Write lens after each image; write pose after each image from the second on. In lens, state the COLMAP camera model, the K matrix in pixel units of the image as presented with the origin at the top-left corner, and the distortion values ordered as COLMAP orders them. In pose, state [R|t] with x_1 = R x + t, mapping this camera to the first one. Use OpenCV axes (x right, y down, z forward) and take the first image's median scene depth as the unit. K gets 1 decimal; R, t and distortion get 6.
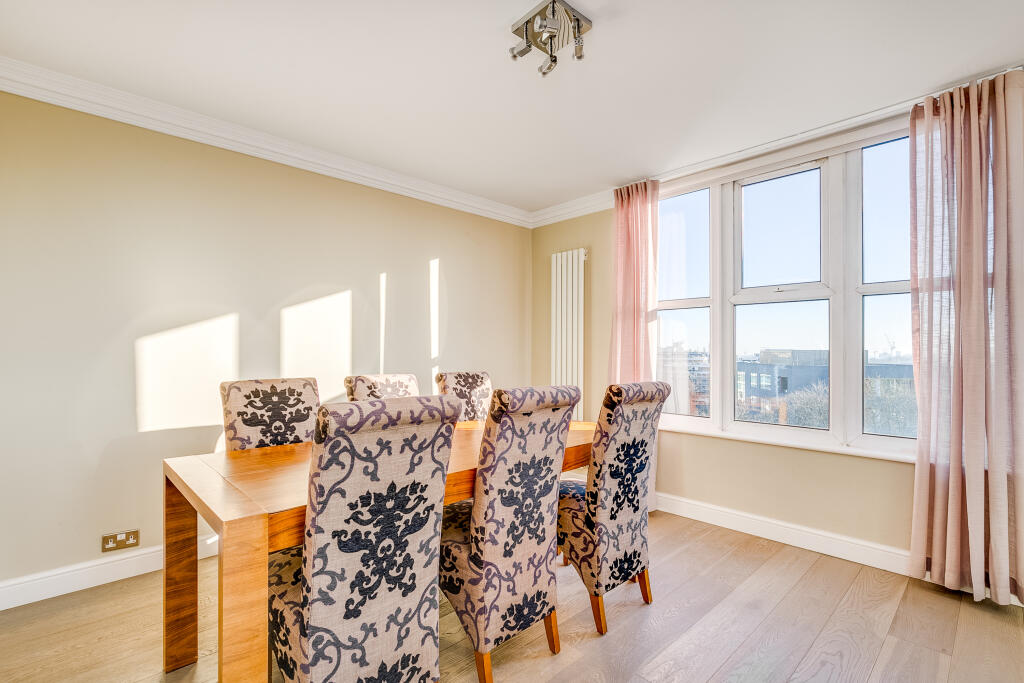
lens RADIAL K [[470.4, 0, 510.3], [0, 470.4, 346.2], [0, 0, 1]] dist [-0.012079, -0.000084]
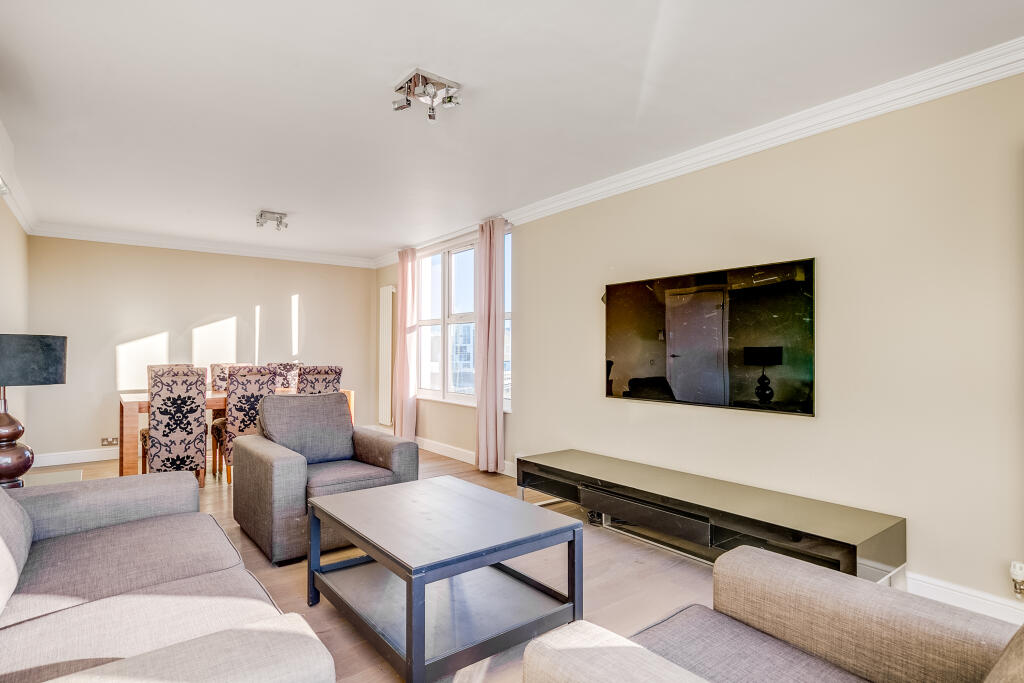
lens RADIAL K [[538.7, 0, 512.1], [0, 538.7, 346.4], [0, 0, 1]] dist [-0.000857, -0.000138]
pose [[0.994315, 0.002383, -0.106448, 2.138516], [-0.001554, 0.999968, 0.007874, -0.055682], [0.106464, -0.007664, 0.994287, -2.128297]]
